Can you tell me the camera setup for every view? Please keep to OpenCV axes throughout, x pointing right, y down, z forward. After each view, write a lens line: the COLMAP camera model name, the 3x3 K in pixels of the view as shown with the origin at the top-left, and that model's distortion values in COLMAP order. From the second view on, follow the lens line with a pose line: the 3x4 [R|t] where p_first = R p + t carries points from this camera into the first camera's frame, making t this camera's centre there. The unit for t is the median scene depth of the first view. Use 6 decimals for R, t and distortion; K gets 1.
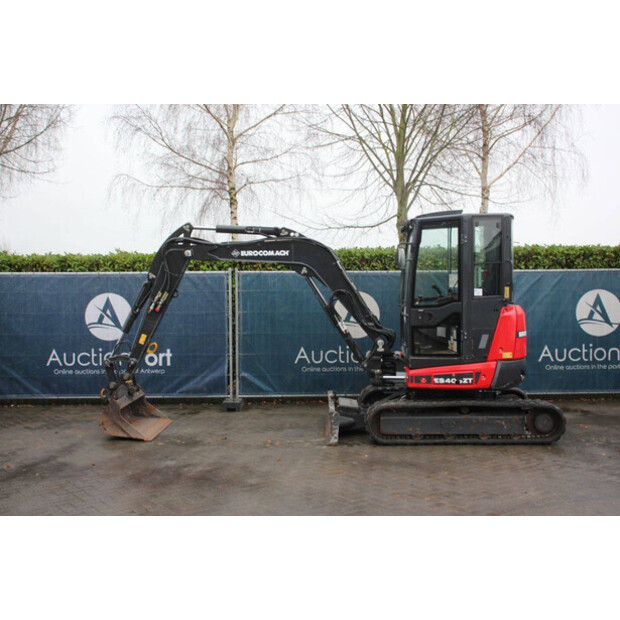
lens RADIAL K [[719.2, 0, 307.7], [0, 719.2, 308.4], [0, 0, 1]] dist [-0.009243, 0.000000]
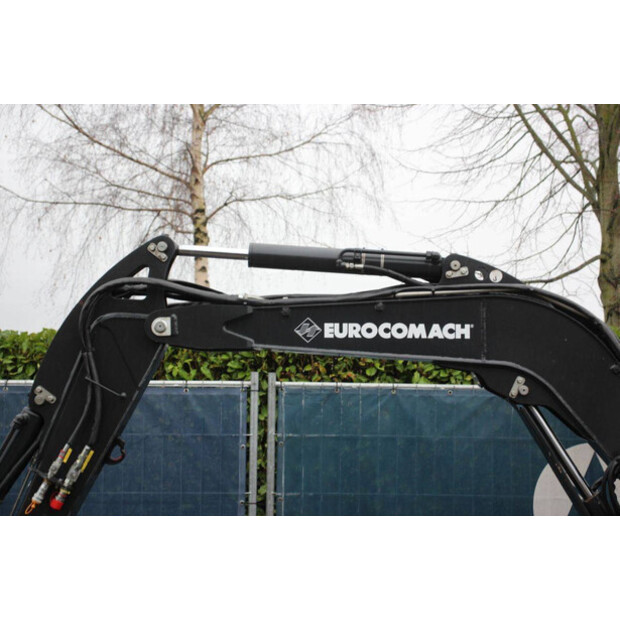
lens RADIAL K [[1207.9, 0, 314.2], [0, 1207.9, 316.8], [0, 0, 1]] dist [0.306410, 0.000000]
pose [[0.999680, 0.017351, 0.018398, -0.107087], [-0.015429, 0.994876, -0.099921, -0.027550], [-0.020038, 0.099605, 0.994825, 0.450093]]
